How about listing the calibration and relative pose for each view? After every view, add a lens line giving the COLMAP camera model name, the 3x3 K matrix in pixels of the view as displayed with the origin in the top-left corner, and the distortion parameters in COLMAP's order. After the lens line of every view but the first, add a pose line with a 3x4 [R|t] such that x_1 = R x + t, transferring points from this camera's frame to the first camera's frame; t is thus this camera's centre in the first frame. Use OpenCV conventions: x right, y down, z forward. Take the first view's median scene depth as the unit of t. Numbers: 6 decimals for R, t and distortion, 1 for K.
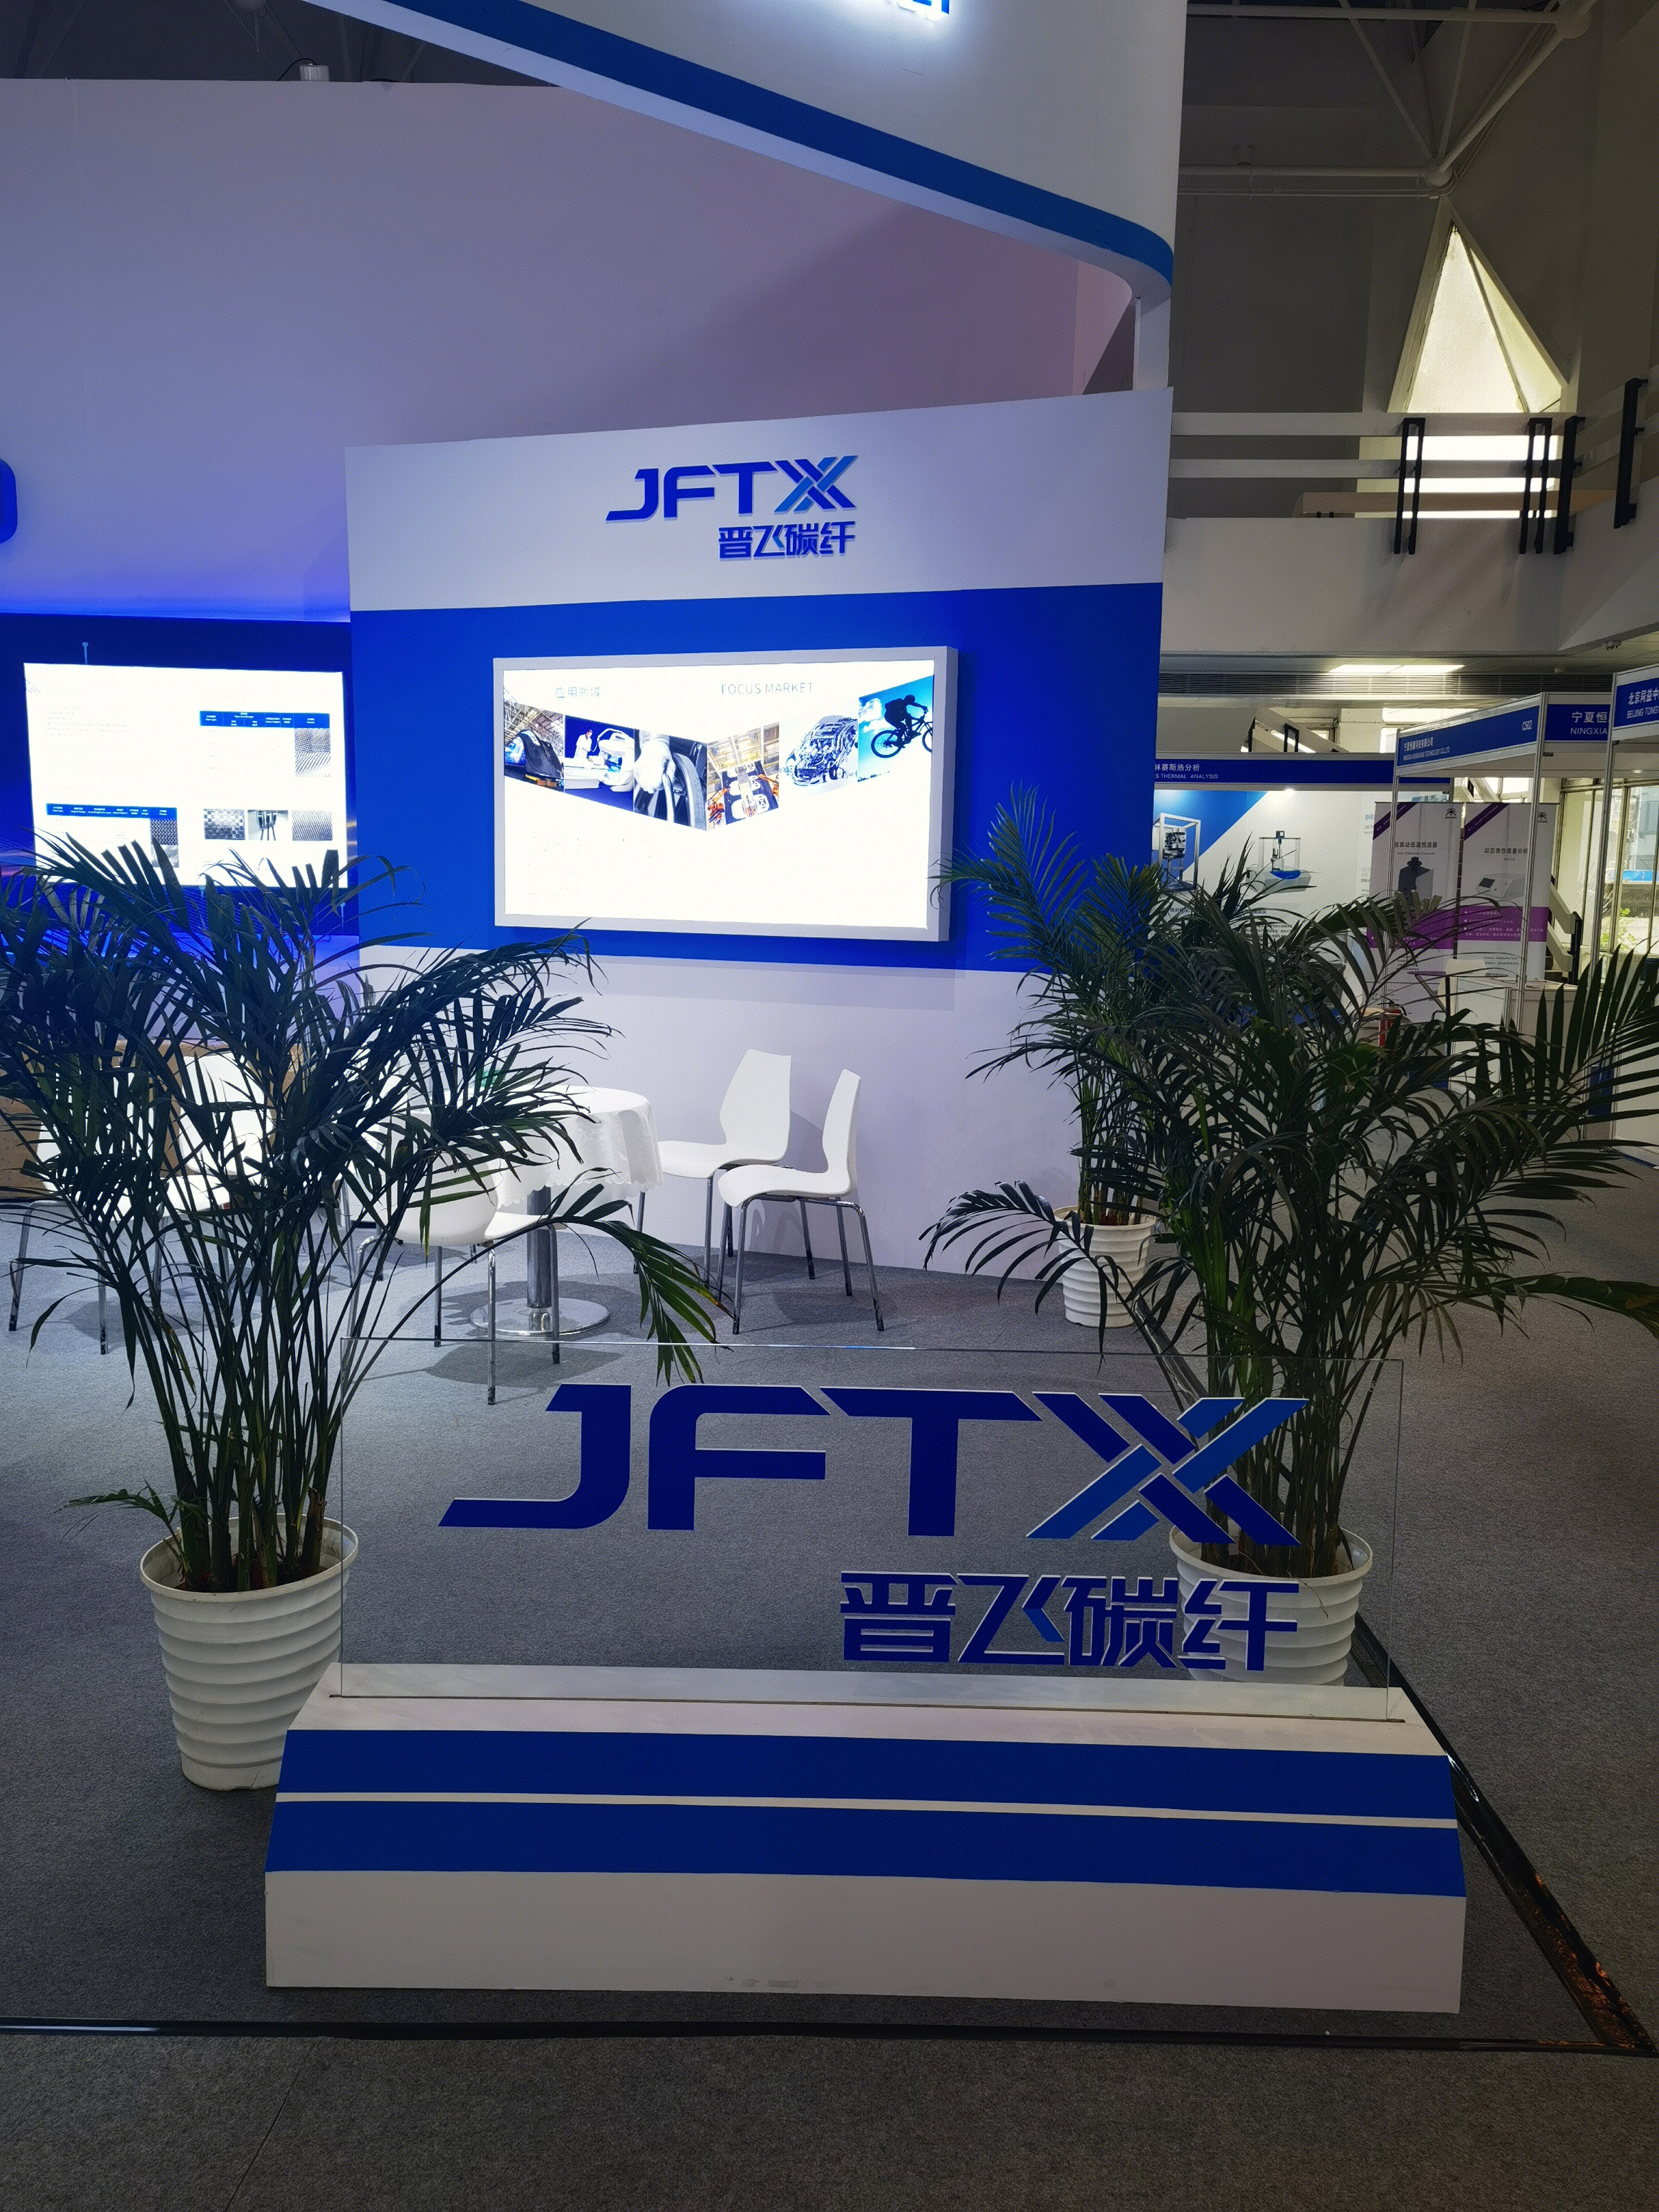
lens RADIAL K [[1890.3, 0, 864.4], [0, 1890.3, 1105.3], [0, 0, 1]] dist [0.168405, -0.238264]
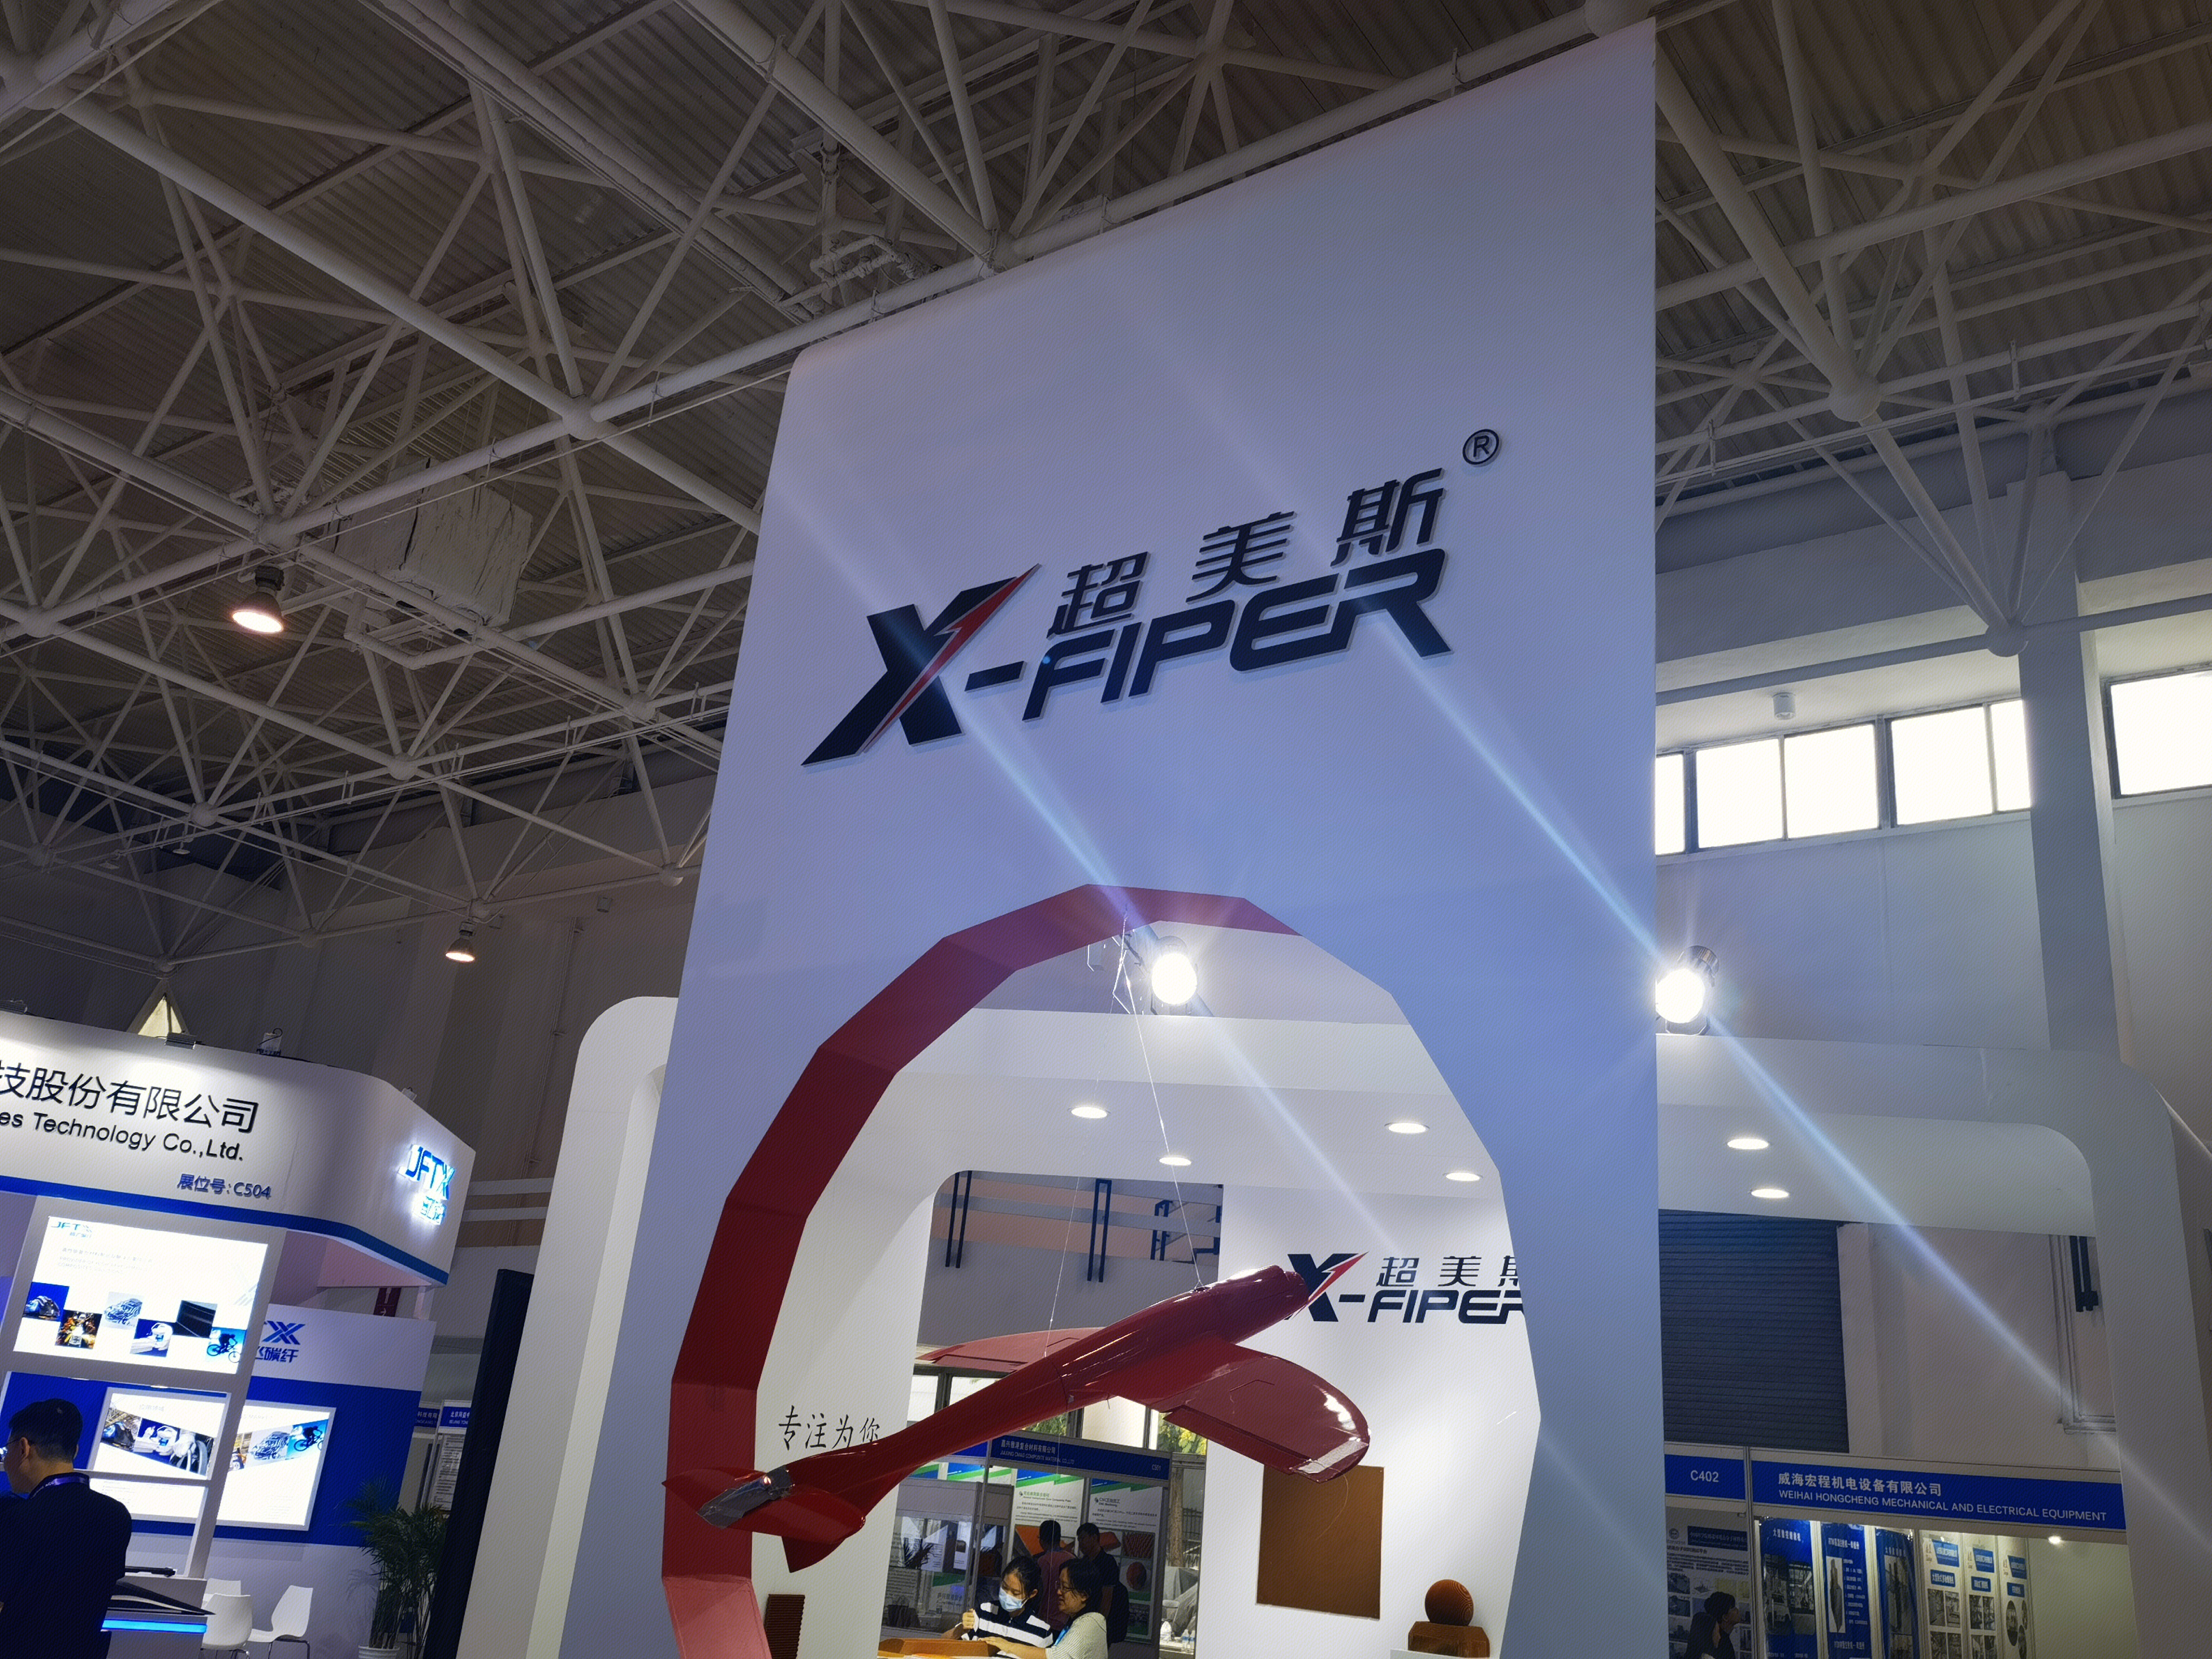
lens RADIAL K [[1890.3, 0, 1106.0], [0, 1890.3, 829.5], [0, 0, 1]] dist [0.168405, -0.238264]
pose [[0.589319, 0.304685, 0.748244, -3.216588], [0.026169, 0.918474, -0.394614, 0.207454], [-0.807476, 0.252134, 0.533302, -2.953974]]
